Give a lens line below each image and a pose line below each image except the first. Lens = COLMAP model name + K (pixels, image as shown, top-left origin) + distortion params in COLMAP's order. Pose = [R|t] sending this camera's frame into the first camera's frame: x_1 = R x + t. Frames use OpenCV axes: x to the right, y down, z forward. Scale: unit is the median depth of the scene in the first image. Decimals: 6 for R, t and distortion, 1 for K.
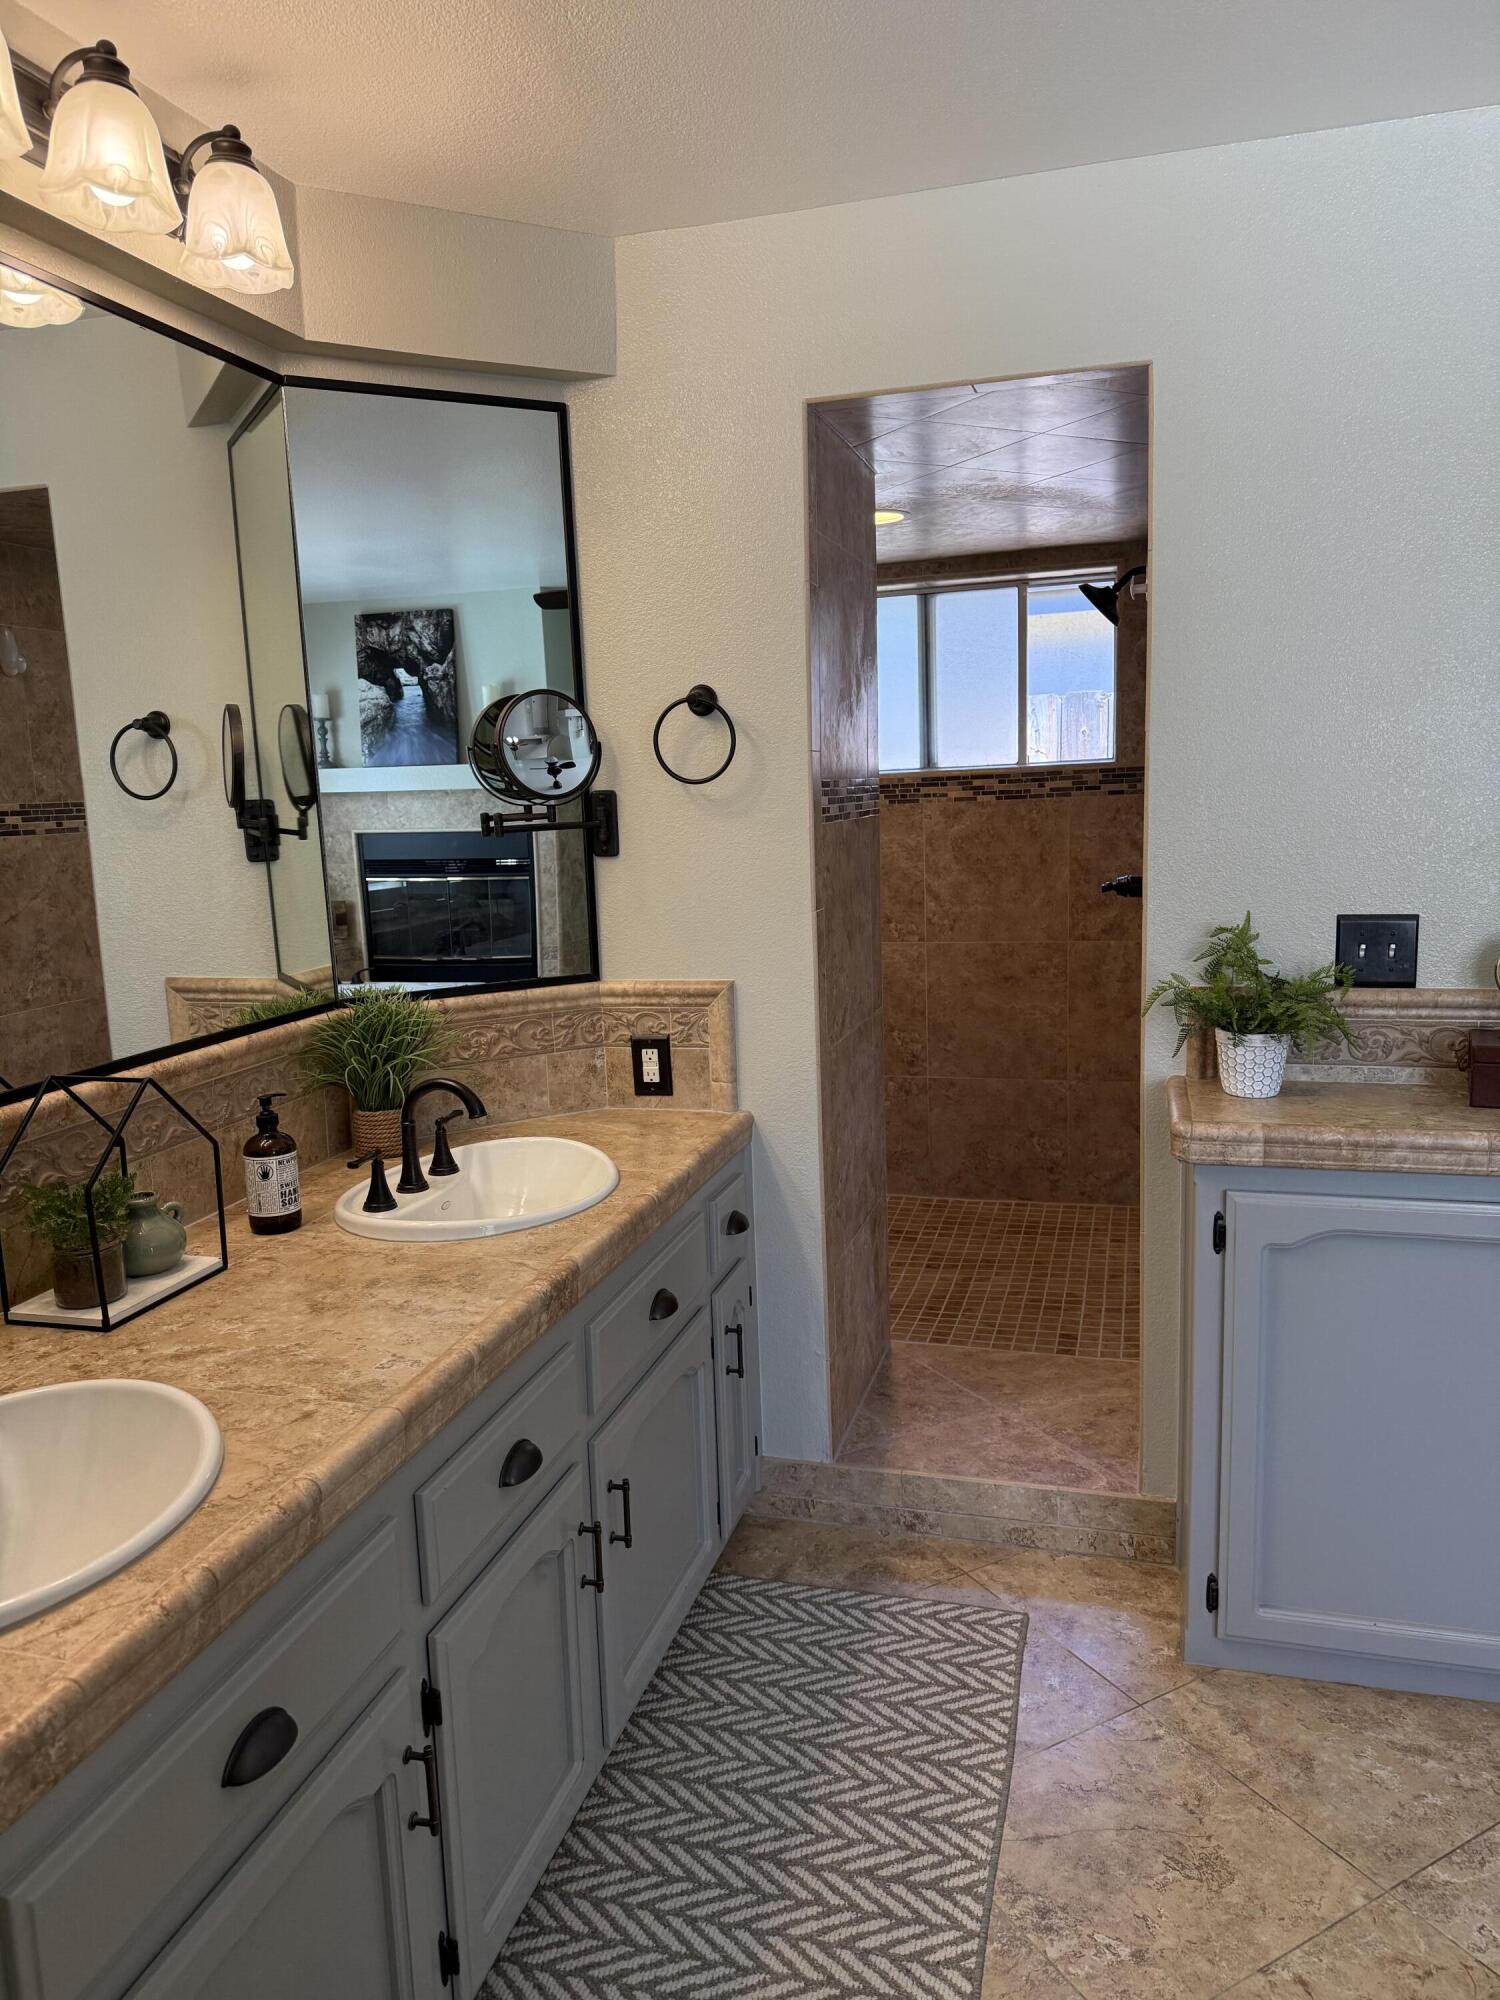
lens RADIAL K [[1390.9, 0, 750.0], [0, 1390.9, 1000.0], [0, 0, 1]] dist [0.178166, -0.342502]
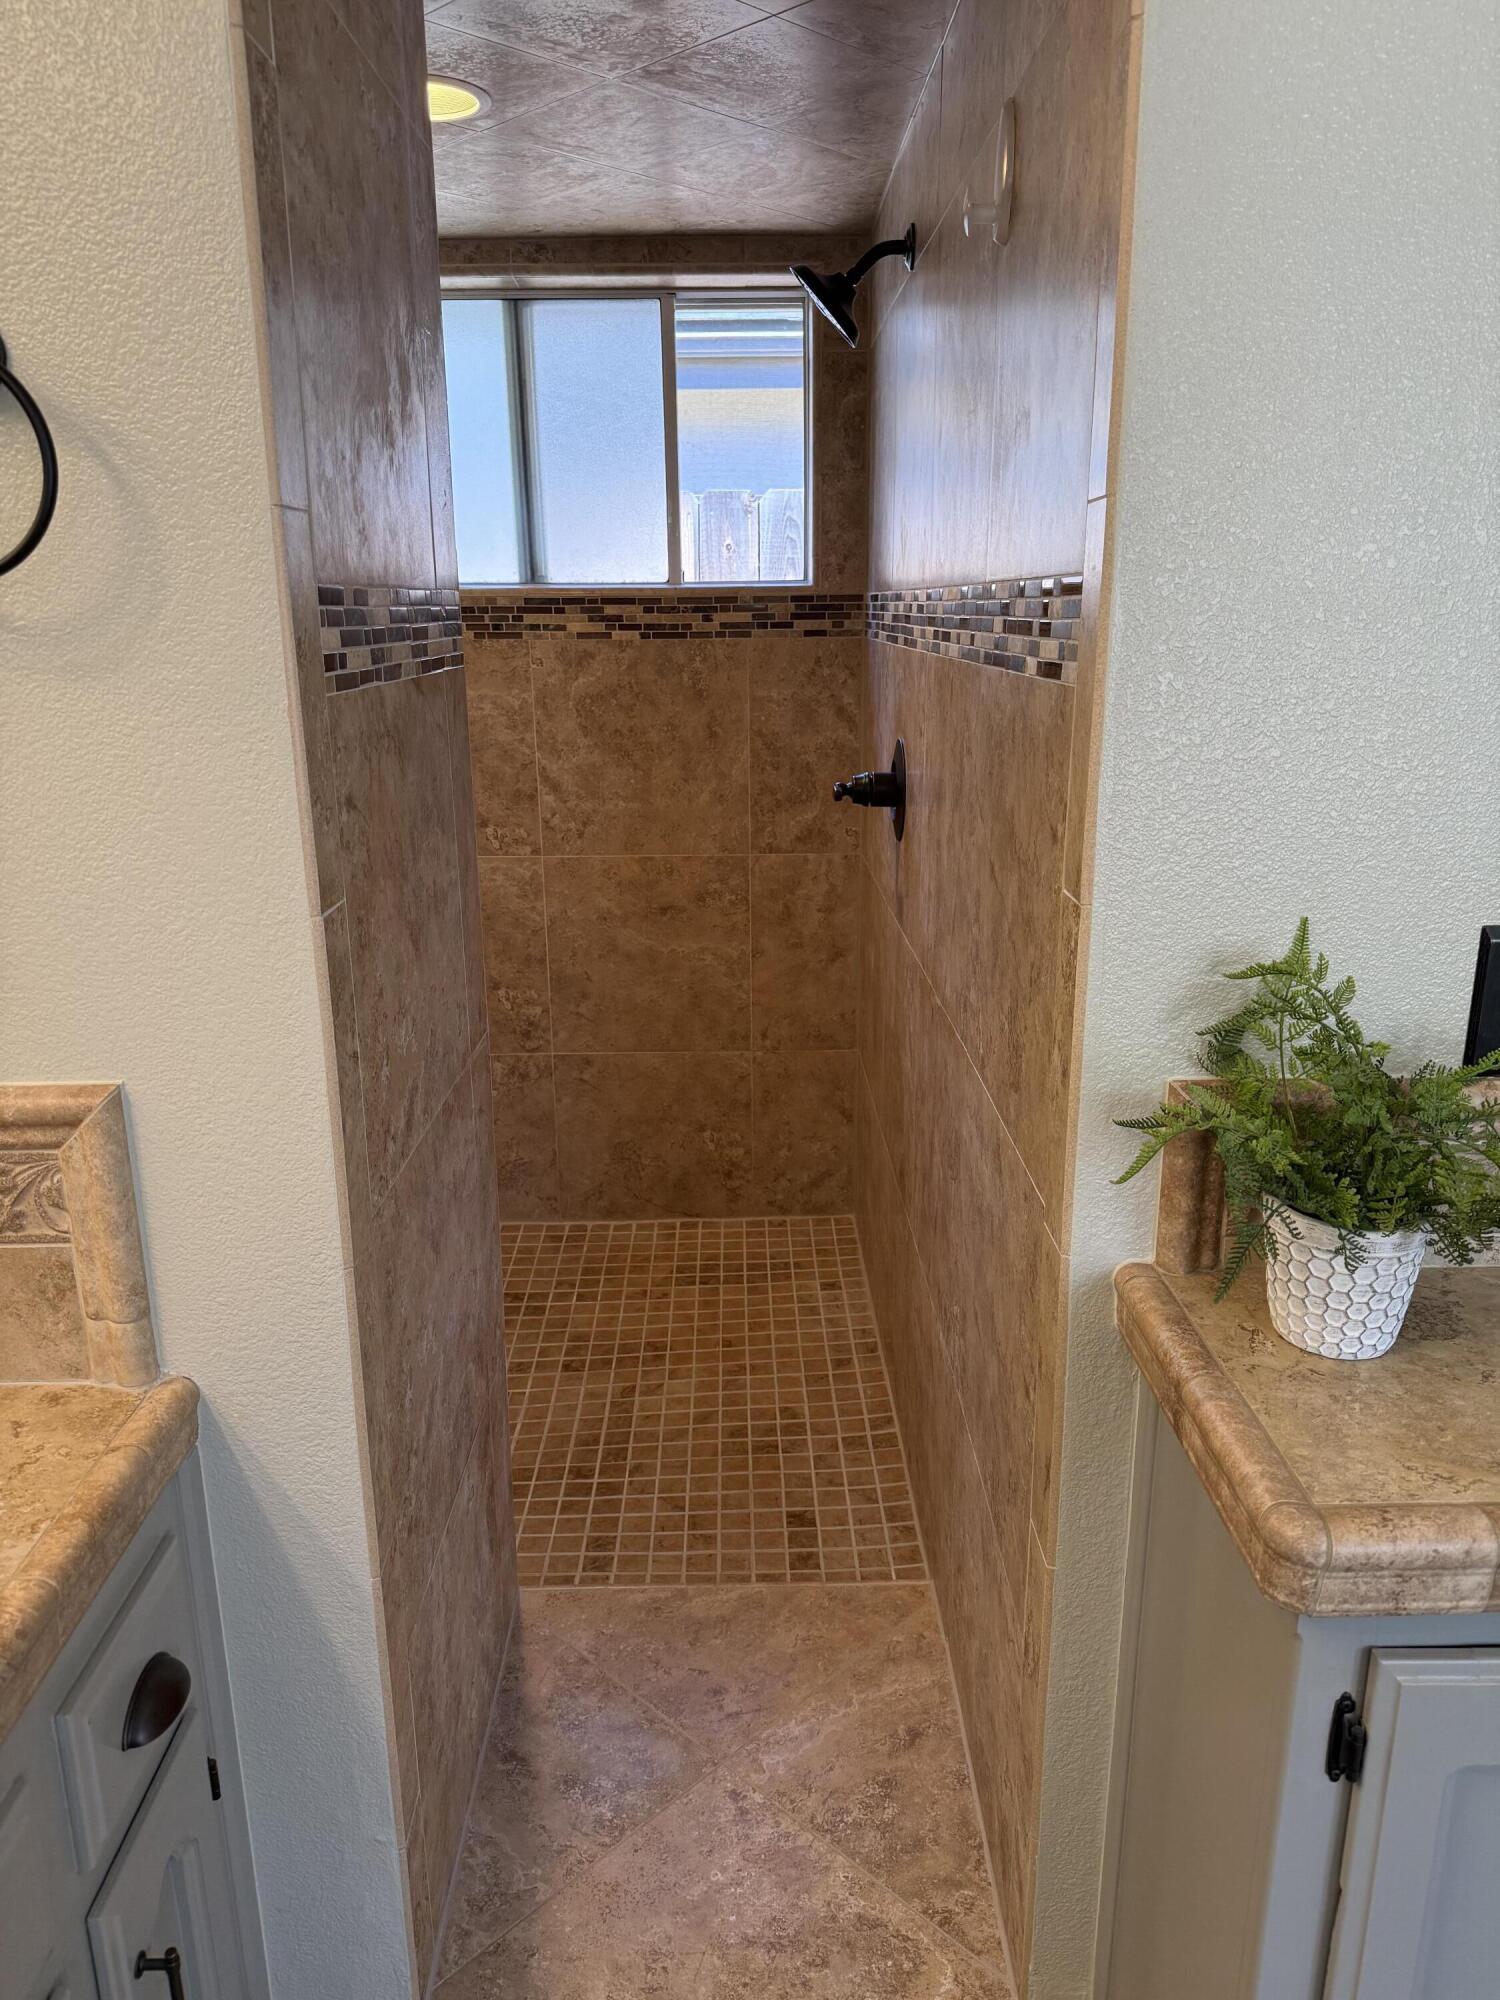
lens RADIAL K [[1390.9, 0, 750.0], [0, 1390.9, 1000.0], [0, 0, 1]] dist [0.178166, -0.342502]
pose [[0.957646, -0.051900, 0.283231, 0.029520], [0.018867, 0.992819, 0.118133, -0.051584], [-0.287328, -0.107786, 0.951748, 0.341269]]
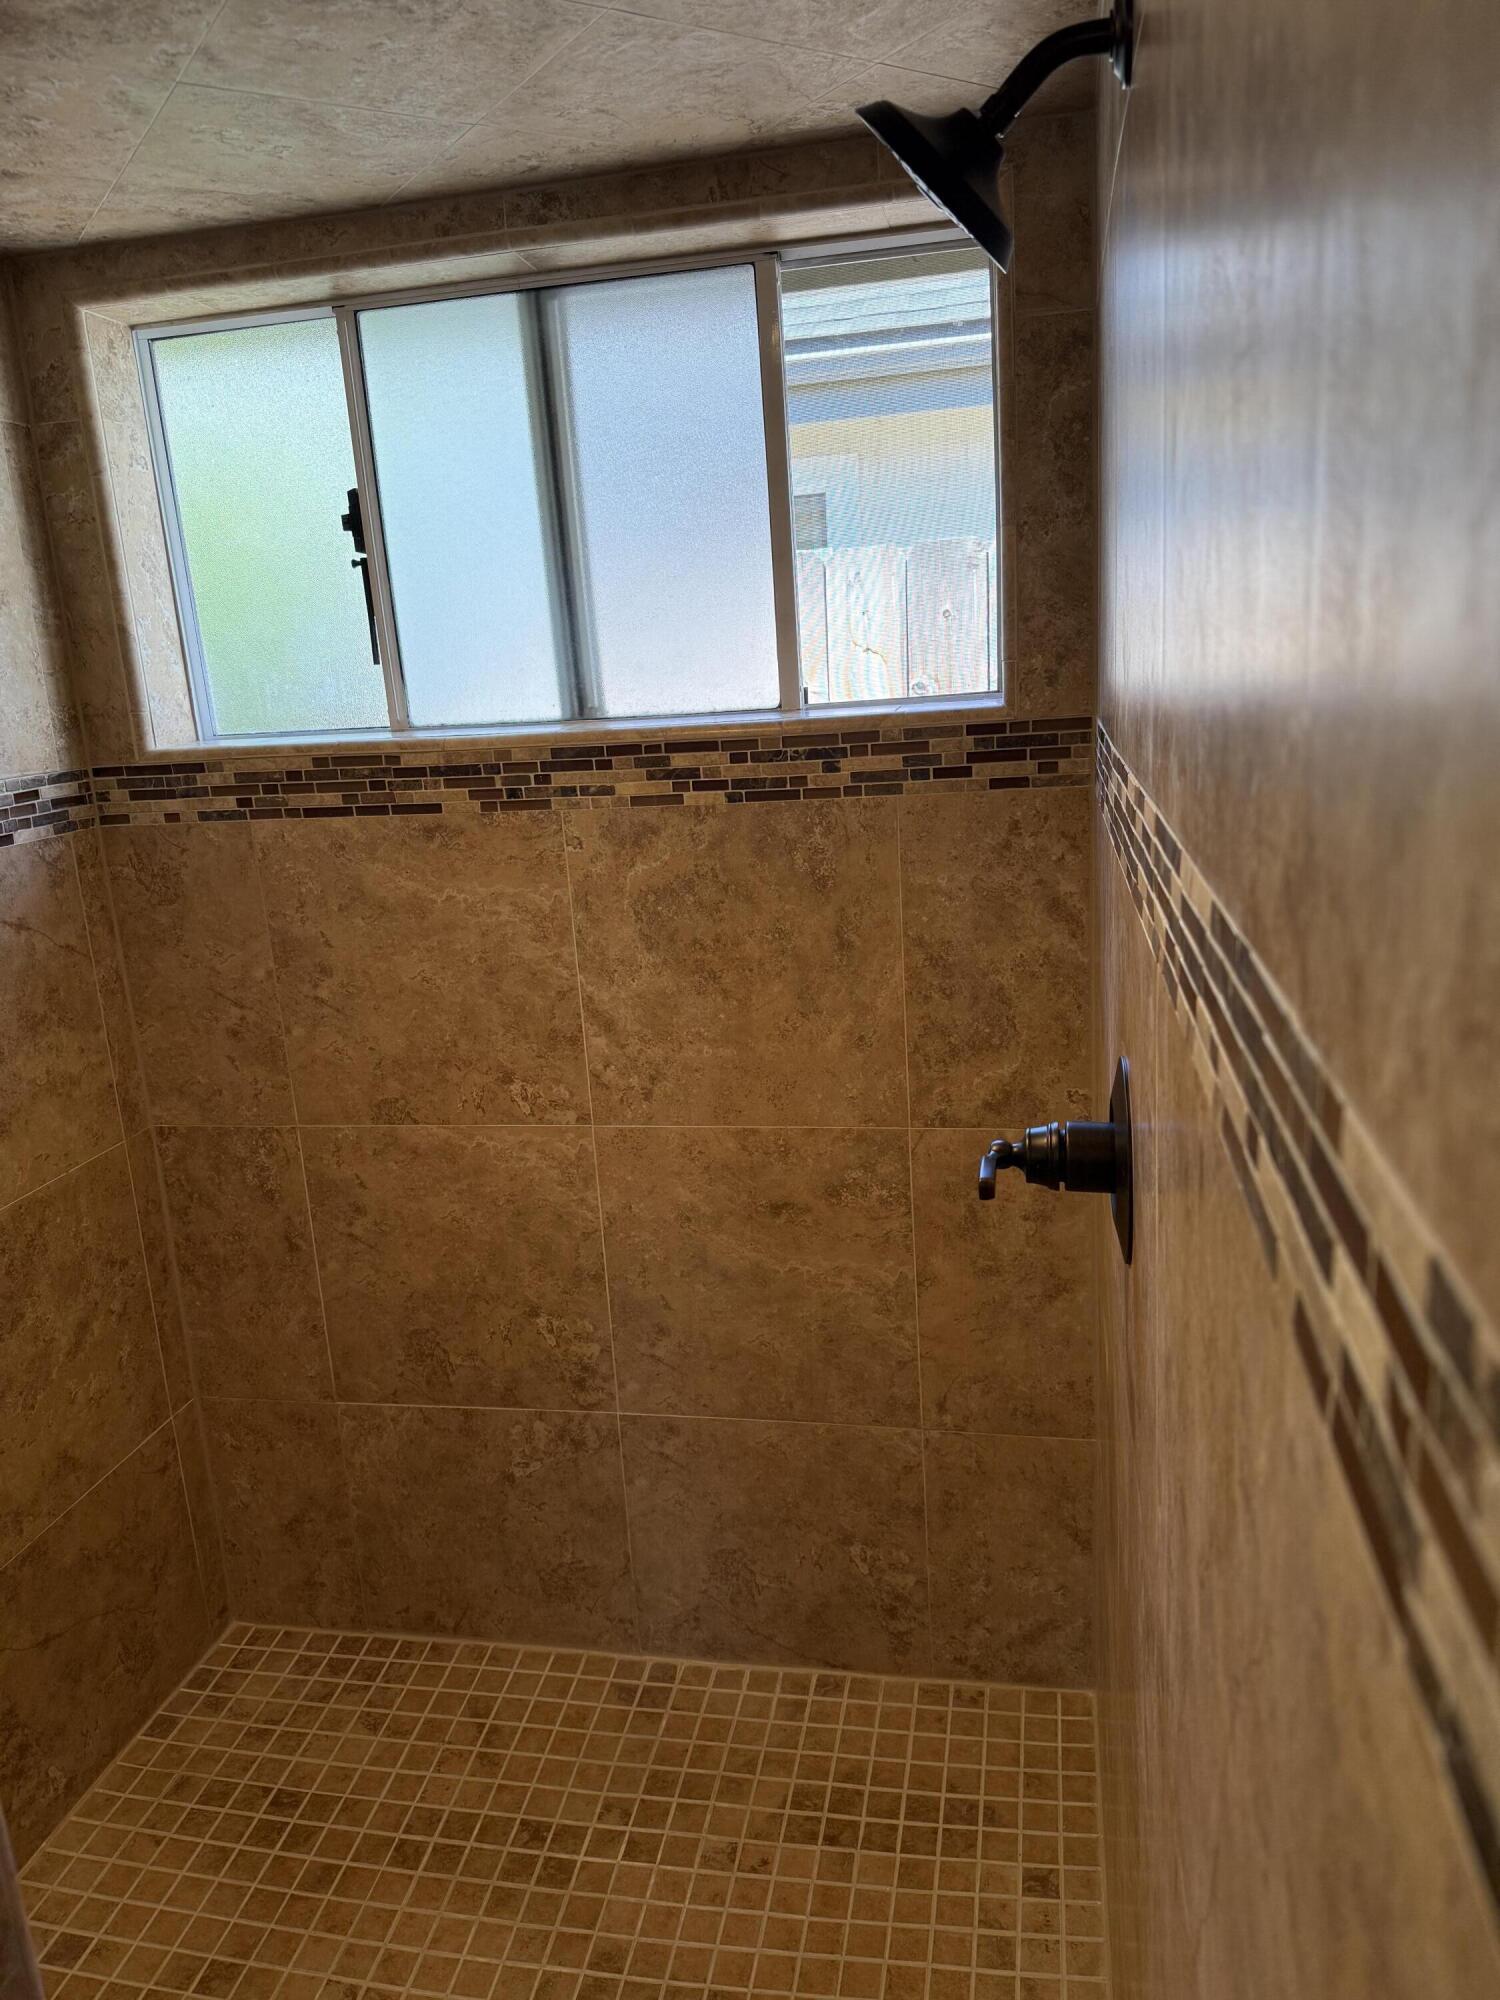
lens RADIAL K [[1390.9, 0, 750.0], [0, 1390.9, 1000.0], [0, 0, 1]] dist [0.178166, -0.342502]
pose [[0.996151, -0.047885, 0.073418, 0.148749], [0.040764, 0.994585, 0.095595, -0.123437], [-0.077598, -0.092235, 0.992709, 0.582989]]
